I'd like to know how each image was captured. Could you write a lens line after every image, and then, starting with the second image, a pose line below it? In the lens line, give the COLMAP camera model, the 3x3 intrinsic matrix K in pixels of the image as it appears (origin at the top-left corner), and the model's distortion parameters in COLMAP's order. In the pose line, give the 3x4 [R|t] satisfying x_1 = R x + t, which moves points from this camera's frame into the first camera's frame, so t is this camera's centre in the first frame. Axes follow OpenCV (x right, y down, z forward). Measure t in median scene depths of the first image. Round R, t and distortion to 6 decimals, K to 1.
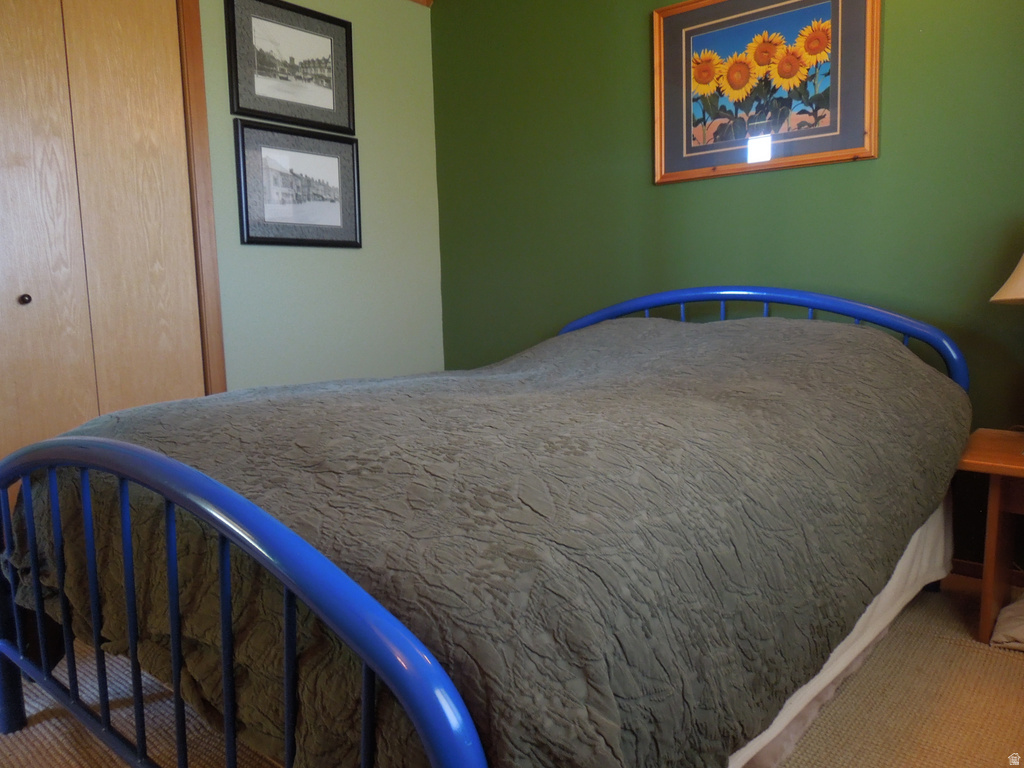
lens RADIAL K [[765.6, 0, 511.9], [0, 765.6, 383.5], [0, 0, 1]] dist [-0.013475, 0.008695]
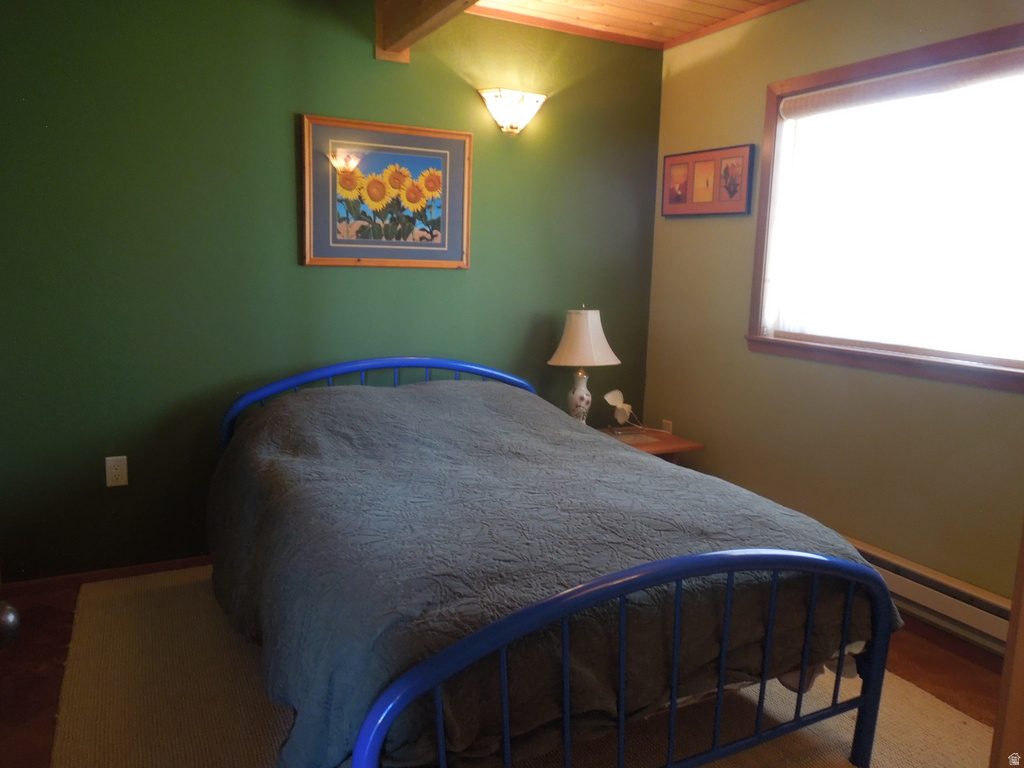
lens RADIAL K [[765.6, 0, 511.7], [0, 765.6, 383.7], [0, 0, 1]] dist [-0.013475, 0.008695]
pose [[0.380070, -0.099501, 0.919590, -0.846436], [0.077591, 0.994123, 0.075497, -0.163609], [-0.921698, 0.042658, 0.385557, 0.313573]]
